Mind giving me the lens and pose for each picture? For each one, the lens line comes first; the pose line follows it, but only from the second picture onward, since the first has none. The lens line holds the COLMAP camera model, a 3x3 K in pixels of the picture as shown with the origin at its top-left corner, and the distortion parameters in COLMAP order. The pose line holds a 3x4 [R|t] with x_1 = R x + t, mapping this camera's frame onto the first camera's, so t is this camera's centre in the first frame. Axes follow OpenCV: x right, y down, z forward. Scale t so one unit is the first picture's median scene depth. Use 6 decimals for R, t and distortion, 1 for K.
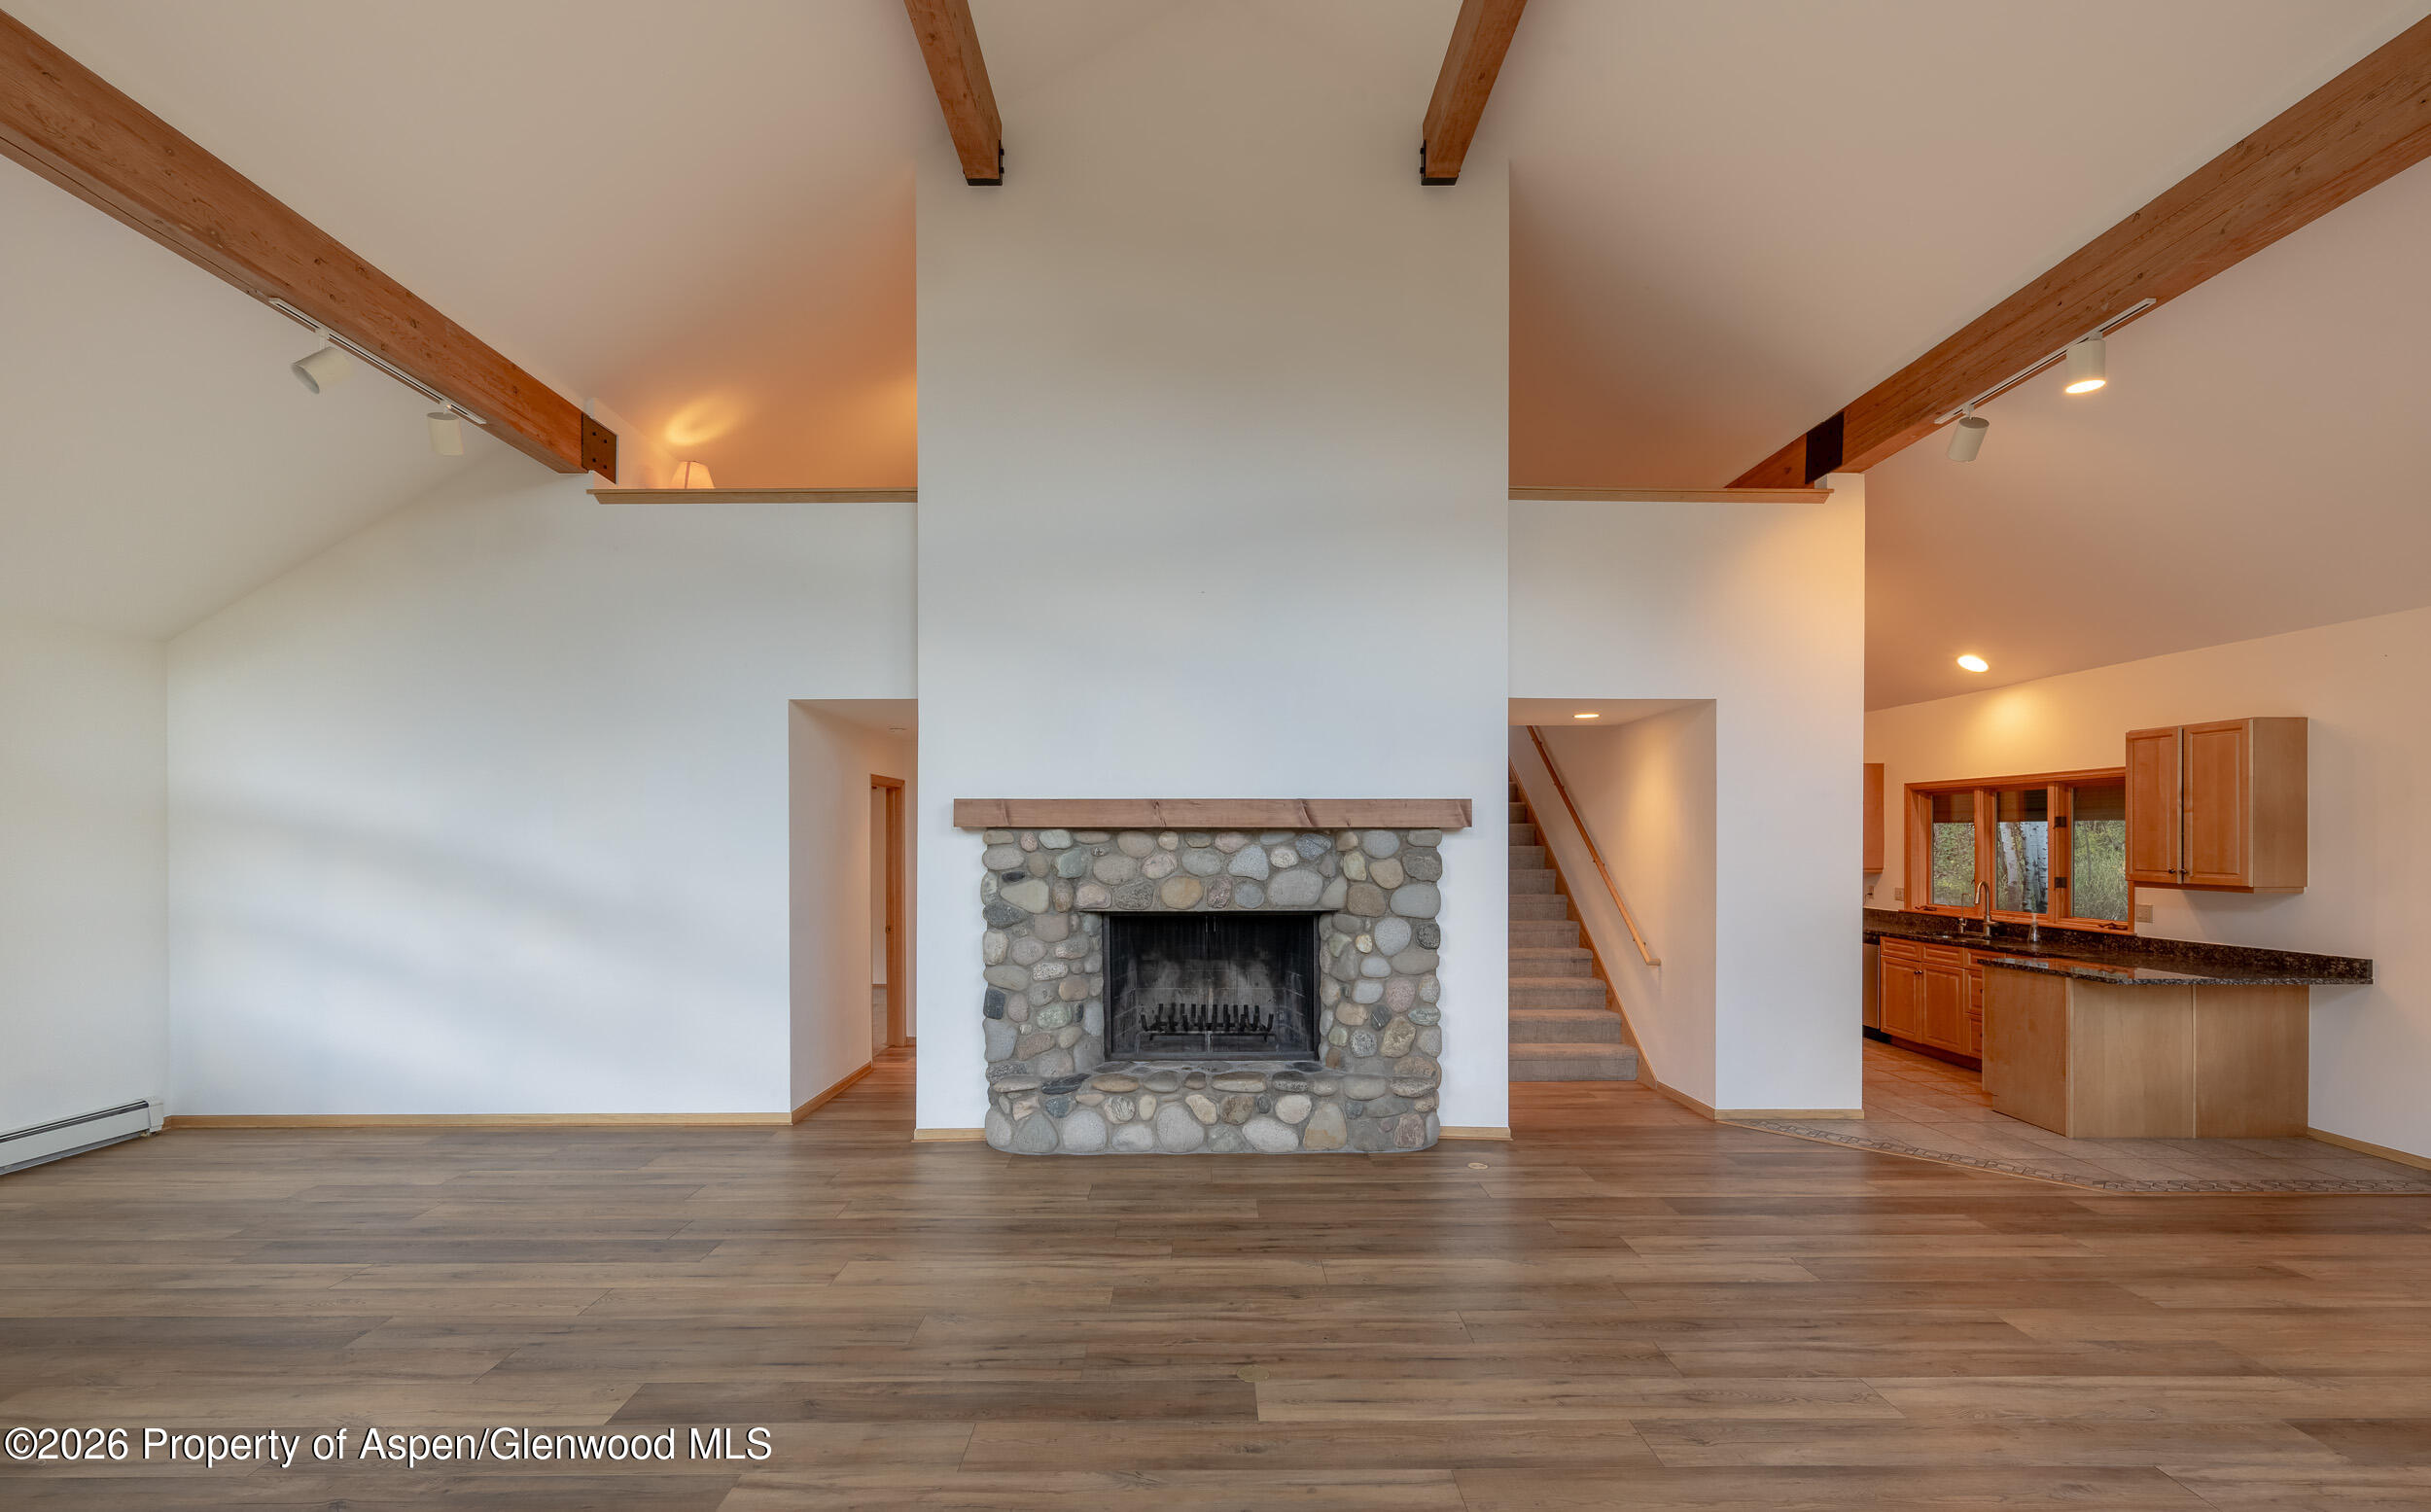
lens RADIAL K [[1044.8, 0, 1210.1], [0, 1044.8, 854.7], [0, 0, 1]] dist [0.000762, 0.000136]
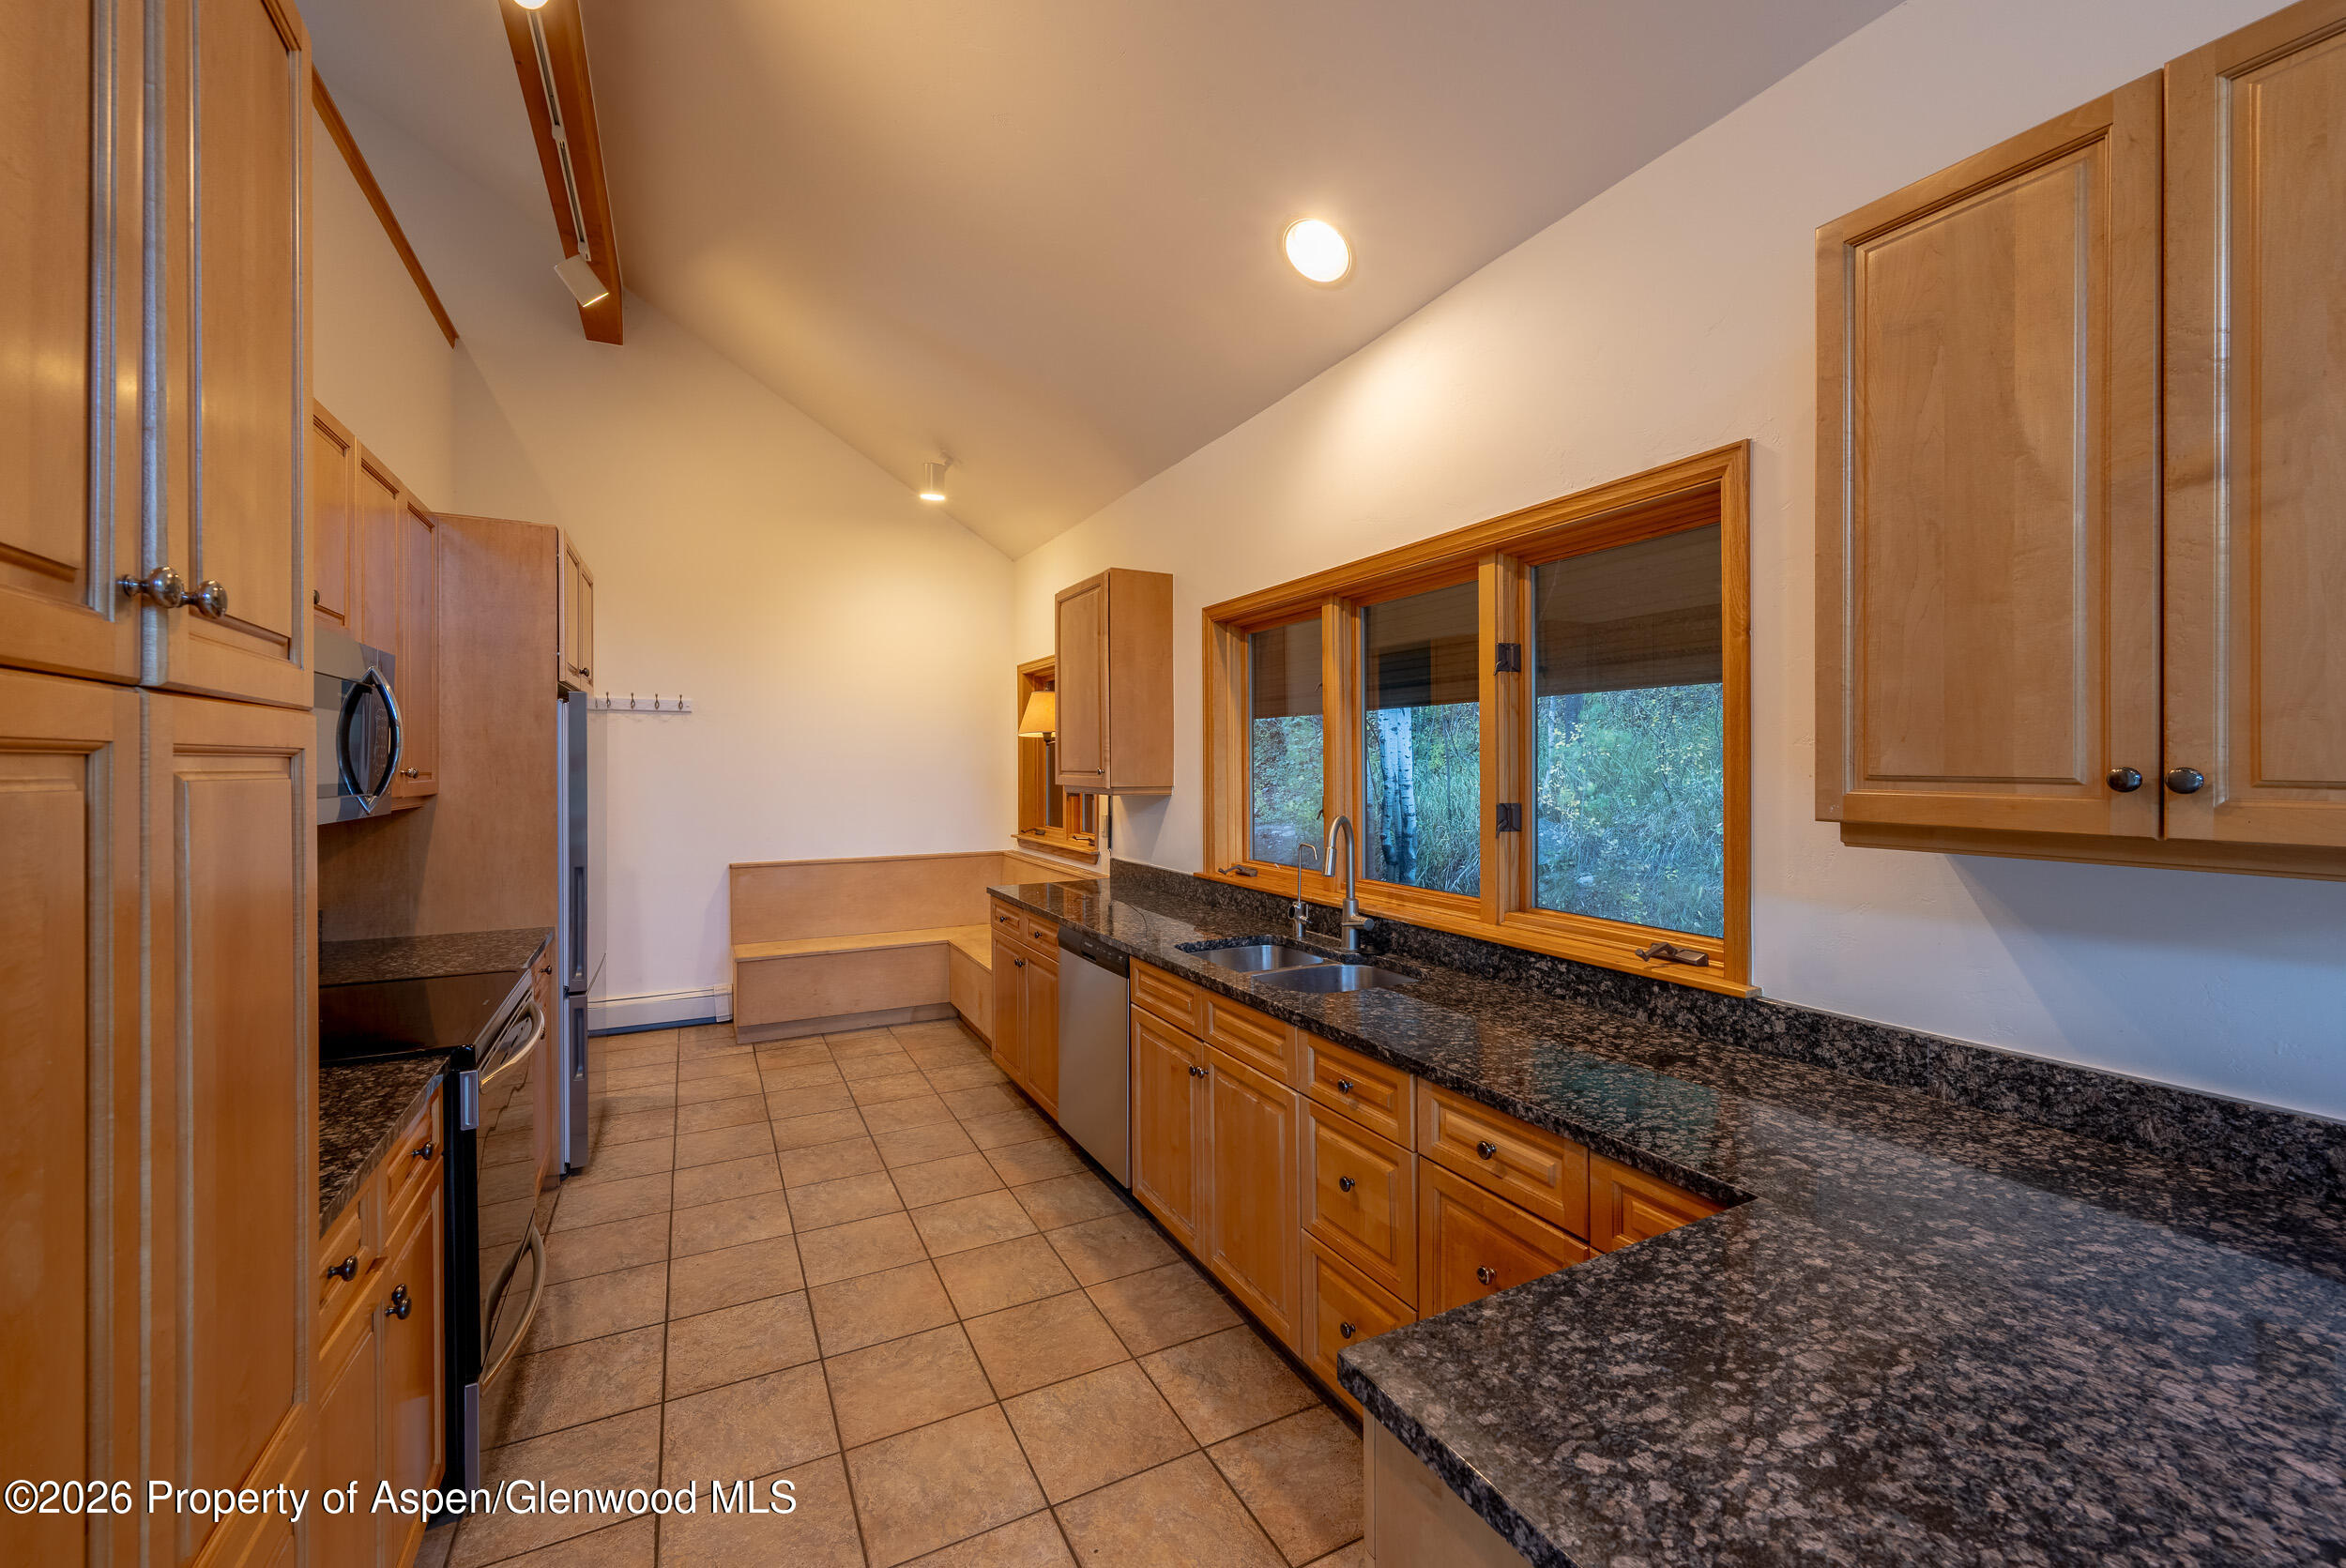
lens RADIAL K [[950.5, 0, 1138.2], [0, 950.5, 800.0], [0, 0, 1]] dist [0.000406, 0.000008]
pose [[0.905710, -0.015396, 0.423618, 0.516580], [0.006962, 0.999746, 0.021449, 0.011223], [-0.423841, -0.016477, 0.905587, 0.705366]]
